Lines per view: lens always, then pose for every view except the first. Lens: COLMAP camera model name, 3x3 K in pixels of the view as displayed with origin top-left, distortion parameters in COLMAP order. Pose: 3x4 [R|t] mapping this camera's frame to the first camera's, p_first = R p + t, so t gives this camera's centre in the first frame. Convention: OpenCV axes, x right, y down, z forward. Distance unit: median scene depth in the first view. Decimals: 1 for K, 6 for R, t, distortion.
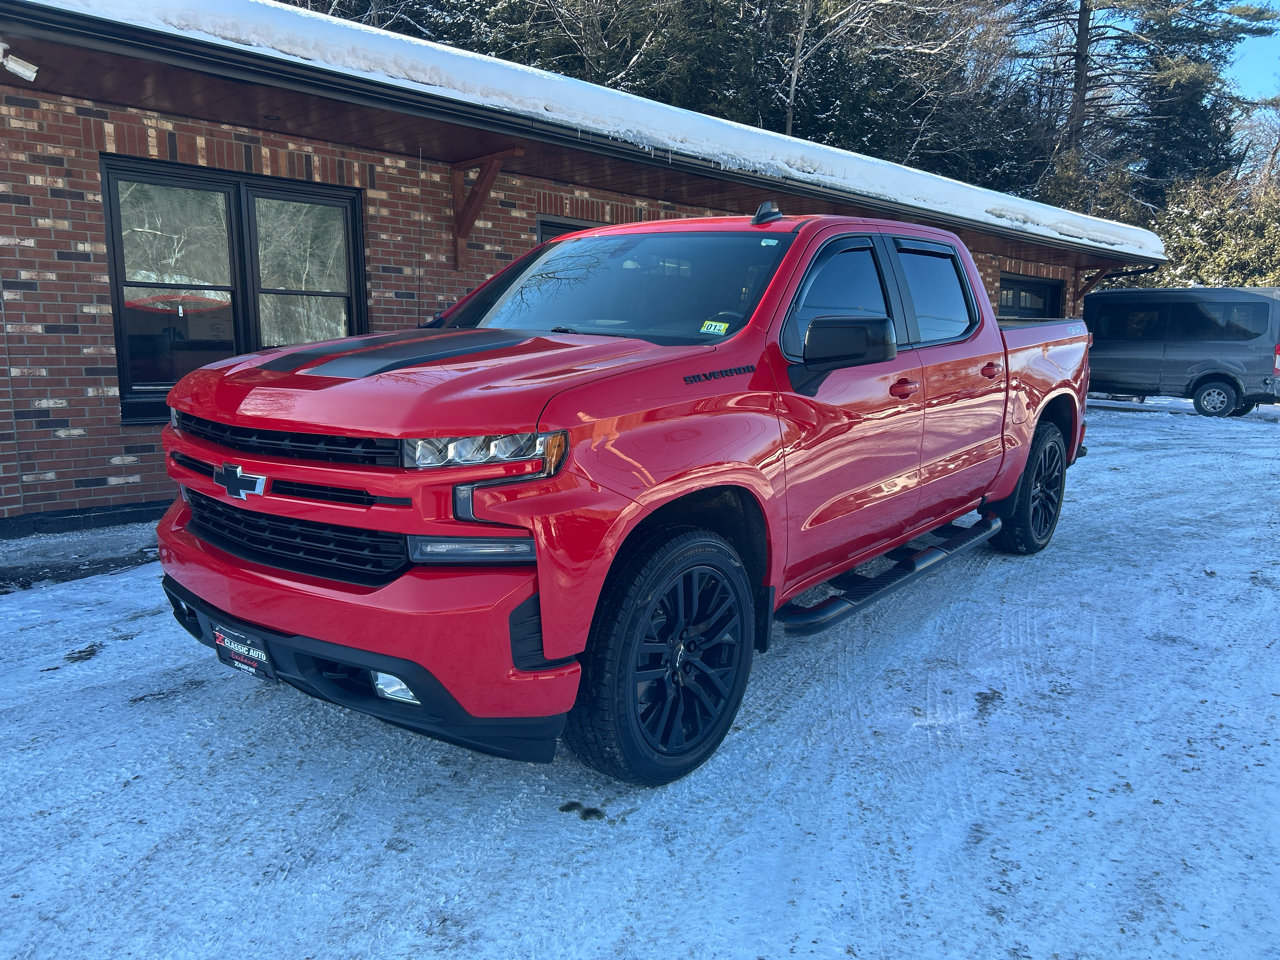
lens RADIAL K [[853.9, 0, 644.9], [0, 853.9, 472.6], [0, 0, 1]] dist [0.028115, -0.028942]
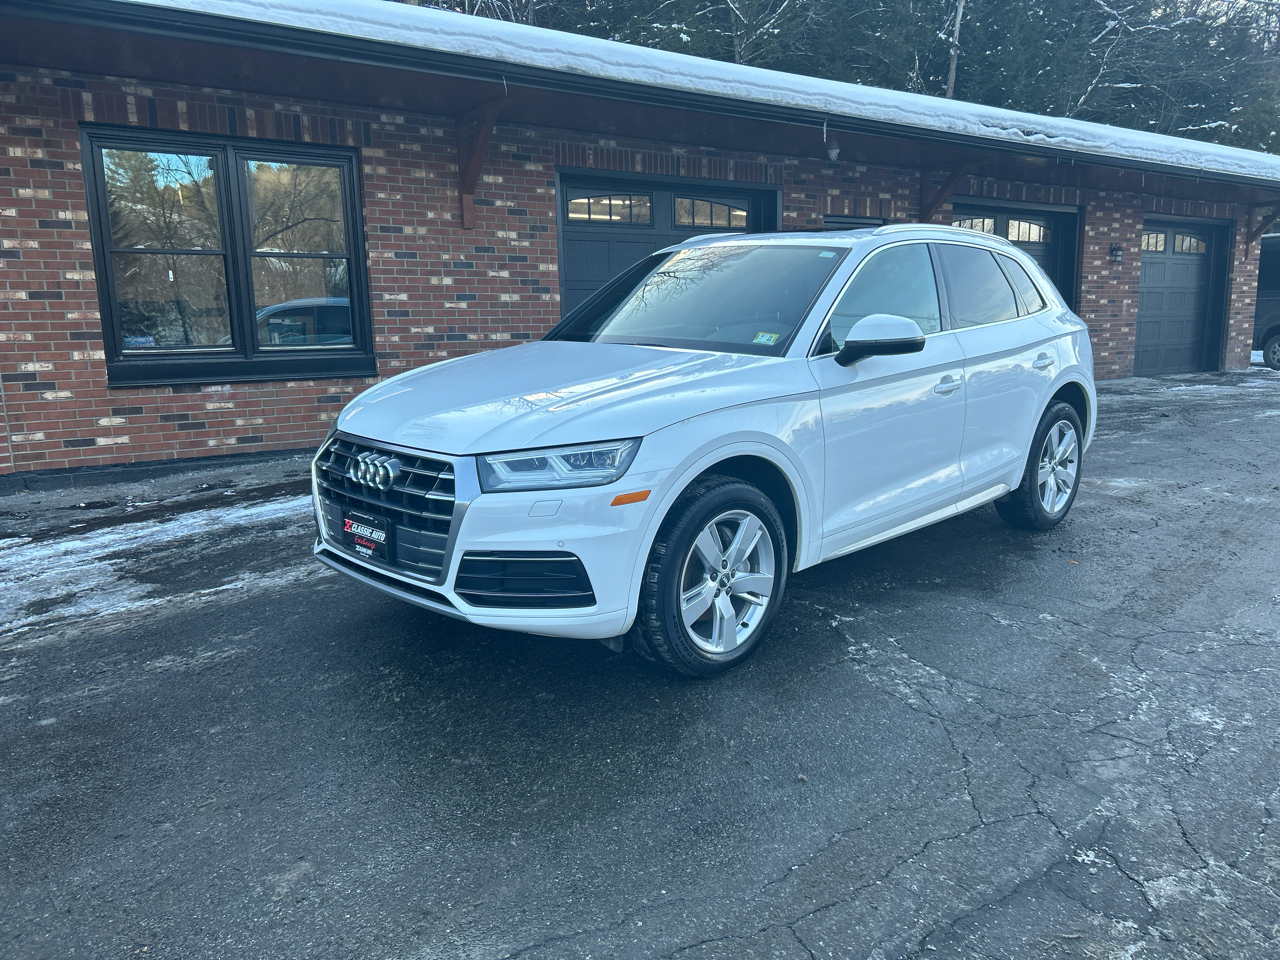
lens RADIAL K [[853.9, 0, 665.4], [0, 853.9, 470.1], [0, 0, 1]] dist [0.028115, -0.028942]
pose [[0.984318, 0.015159, -0.175750, 0.195093], [-0.008144, 0.999144, 0.040568, -0.002801], [0.176214, -0.038500, 0.983599, 0.076794]]
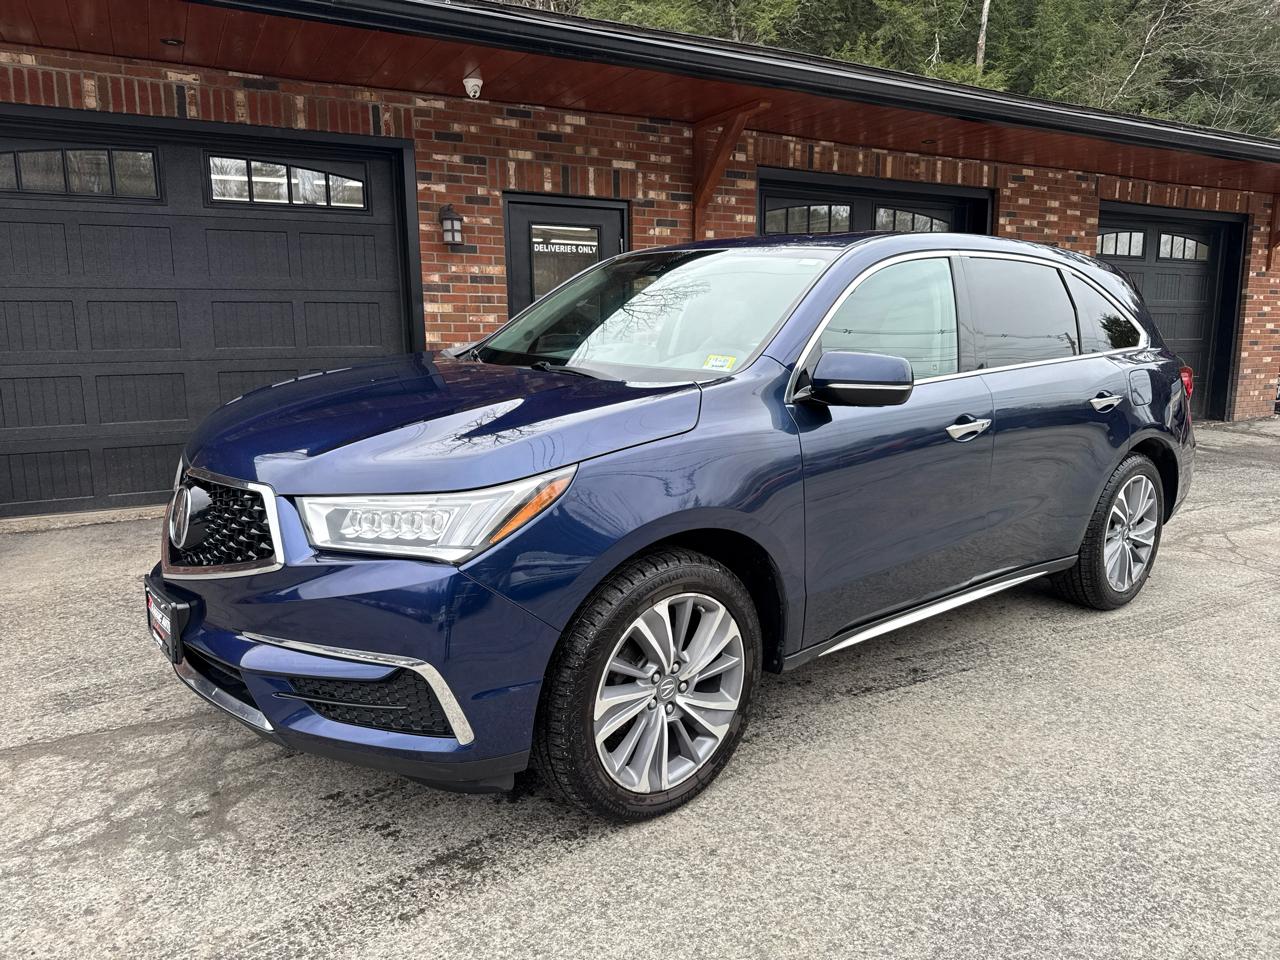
lens RADIAL K [[853.9, 0, 664.5], [0, 853.9, 505.2], [0, 0, 1]] dist [0.028115, -0.028942]
pose [[0.965834, 0.034910, -0.256798, 0.602195], [-0.022106, 0.998372, 0.052580, -0.082863], [0.258215, -0.045107, 0.965034, 0.662299]]
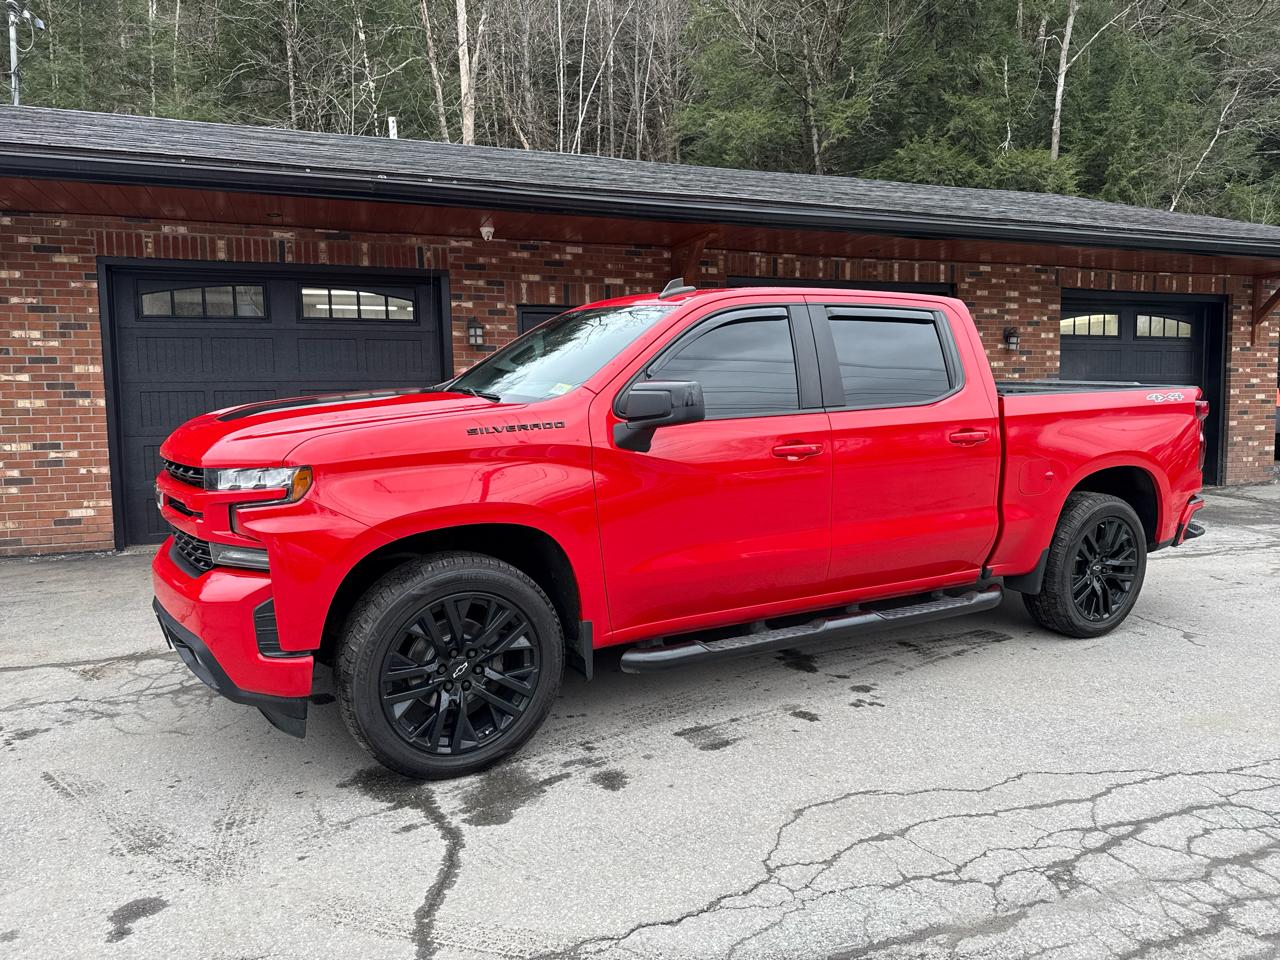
lens RADIAL K [[853.9, 0, 669.7], [0, 853.9, 507.7], [0, 0, 1]] dist [0.028115, -0.028942]
pose [[0.925877, 0.019034, -0.377346, 0.840750], [-0.030643, 0.999223, -0.024786, -0.057690], [0.376581, 0.034512, 0.925741, 0.500201]]
